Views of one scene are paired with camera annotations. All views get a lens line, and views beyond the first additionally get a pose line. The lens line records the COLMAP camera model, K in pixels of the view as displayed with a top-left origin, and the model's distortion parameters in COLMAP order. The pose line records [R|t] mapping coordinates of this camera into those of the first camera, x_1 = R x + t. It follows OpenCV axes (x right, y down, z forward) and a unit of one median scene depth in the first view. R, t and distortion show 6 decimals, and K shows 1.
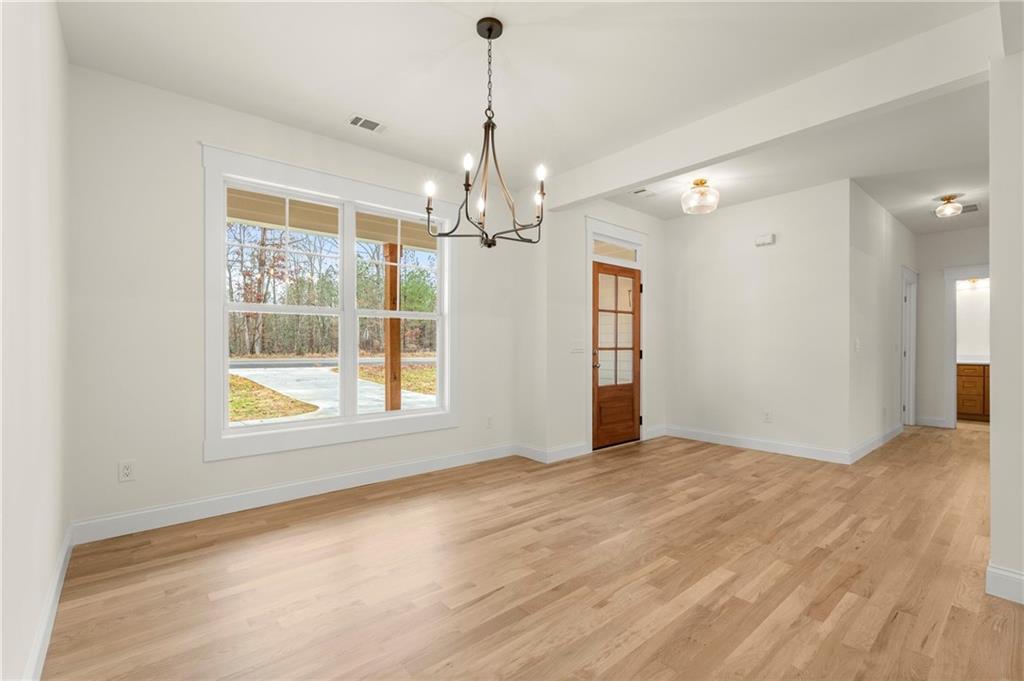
lens RADIAL K [[459.1, 0, 515.0], [0, 459.1, 346.0], [0, 0, 1]] dist [-0.002291, 0.000171]
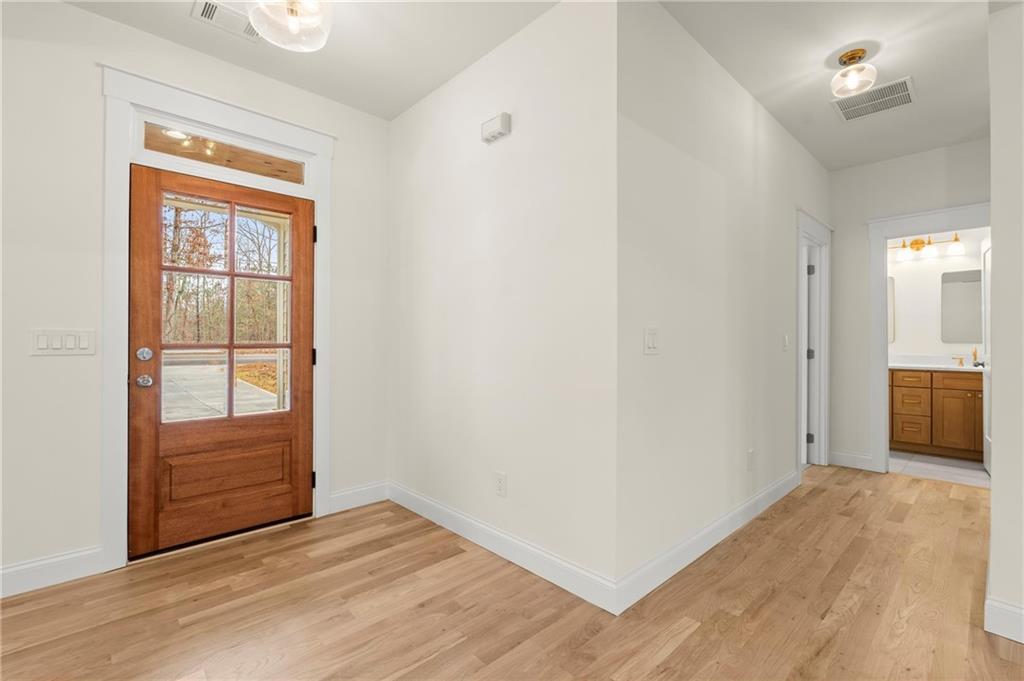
lens RADIAL K [[465.7, 0, 512.1], [0, 465.7, 335.8], [0, 0, 1]] dist [-0.002560, -0.000283]
pose [[0.998966, 0.002760, 0.045383, 0.488538], [-0.002302, 0.999946, -0.010124, -0.001495], [-0.045408, 0.010009, 0.998918, 0.448687]]
